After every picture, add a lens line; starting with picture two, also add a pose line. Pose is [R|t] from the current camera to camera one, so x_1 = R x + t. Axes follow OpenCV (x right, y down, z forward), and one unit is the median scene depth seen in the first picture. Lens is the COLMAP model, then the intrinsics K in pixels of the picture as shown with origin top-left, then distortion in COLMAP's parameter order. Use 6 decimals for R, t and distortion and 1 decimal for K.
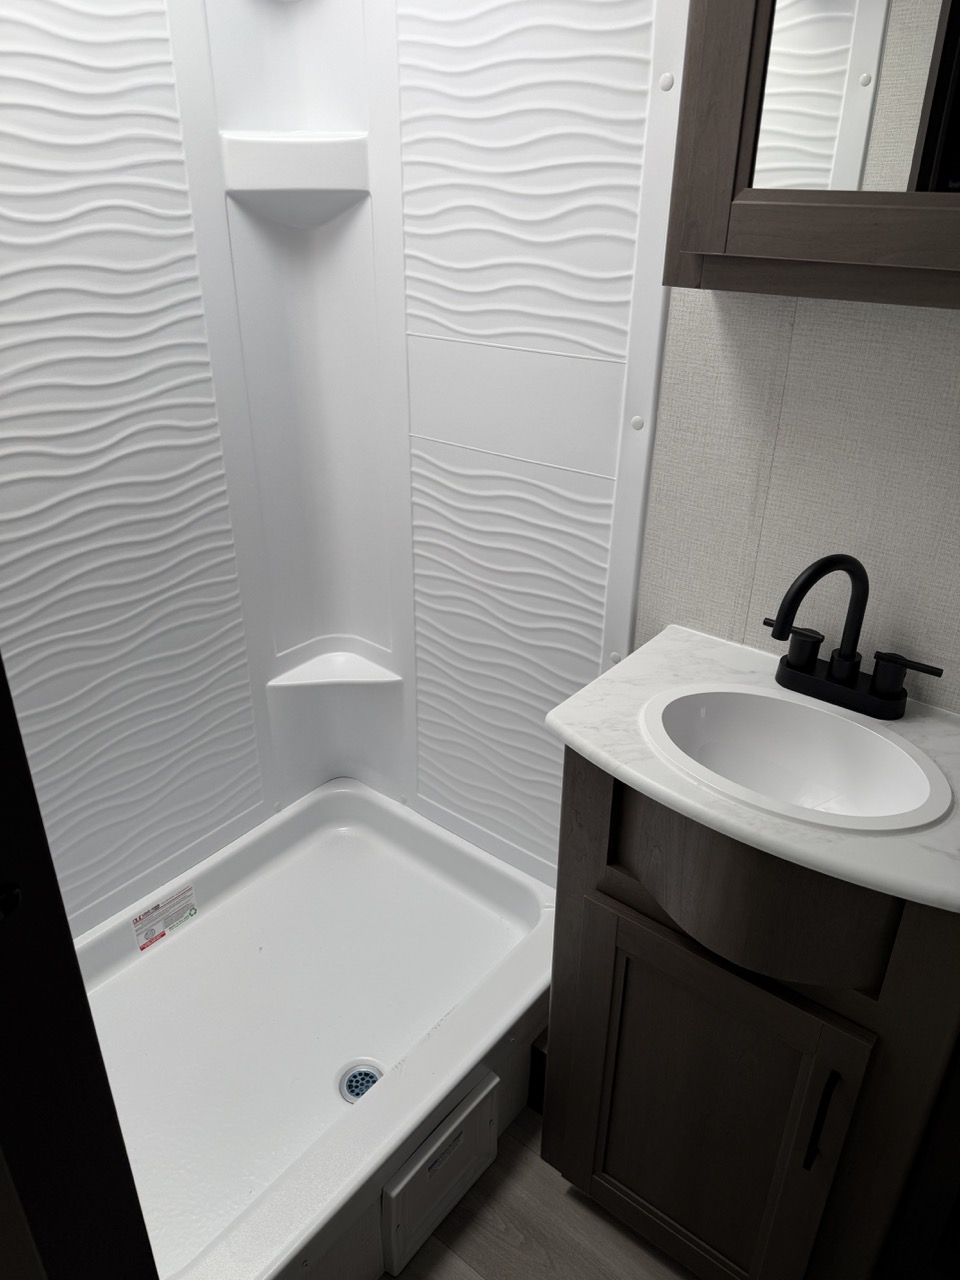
lens RADIAL K [[904.4, 0, 475.3], [0, 904.4, 637.2], [0, 0, 1]] dist [0.057367, -0.077134]
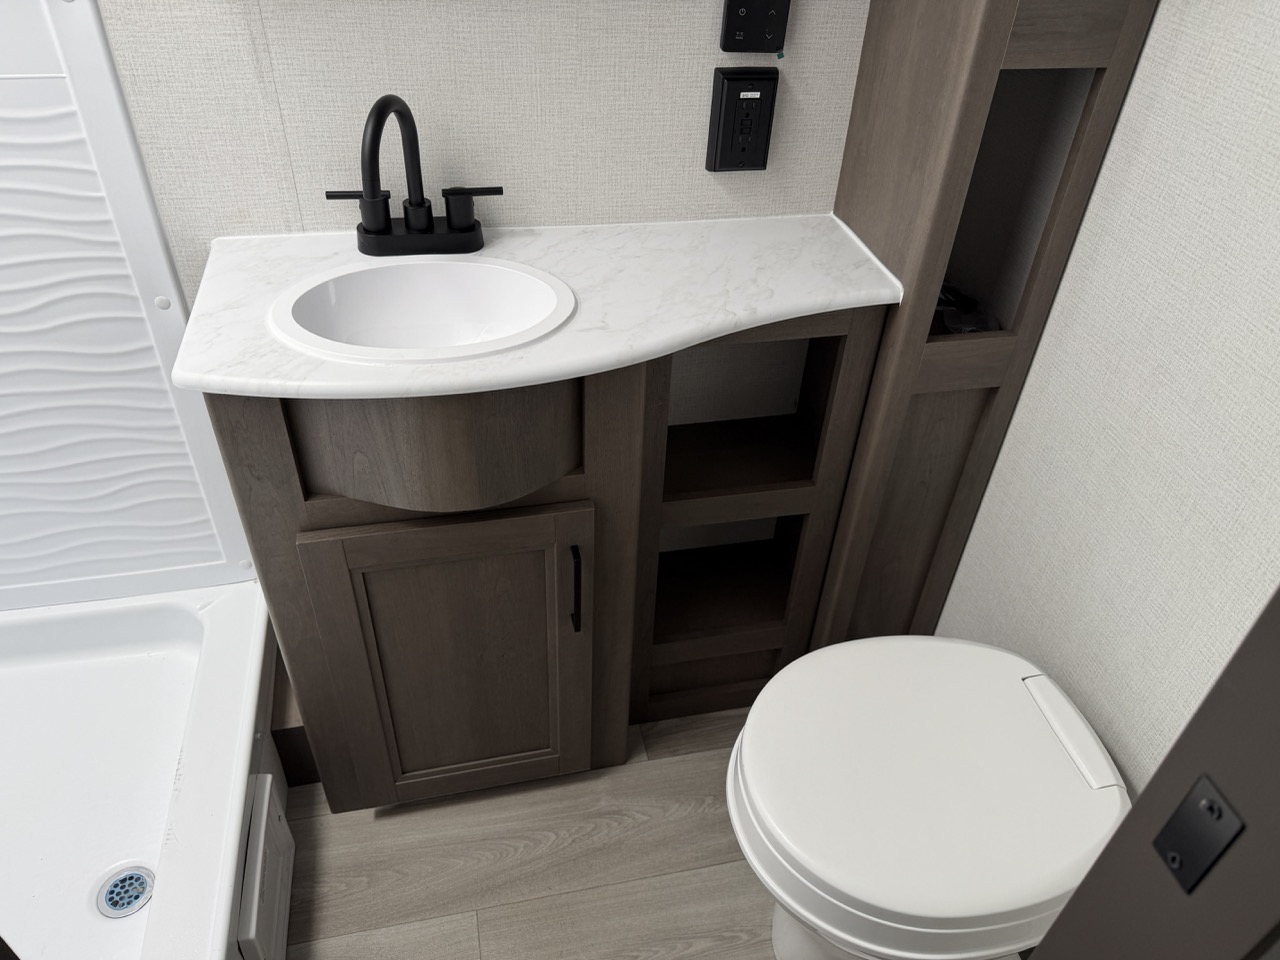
lens RADIAL K [[904.4, 0, 641.1], [0, 904.4, 482.6], [0, 0, 1]] dist [0.057367, -0.077134]
pose [[0.625411, -0.474288, 0.619607, -0.204314], [0.315477, 0.879967, 0.355152, 0.010961], [-0.713678, -0.026644, 0.699967, 0.100704]]
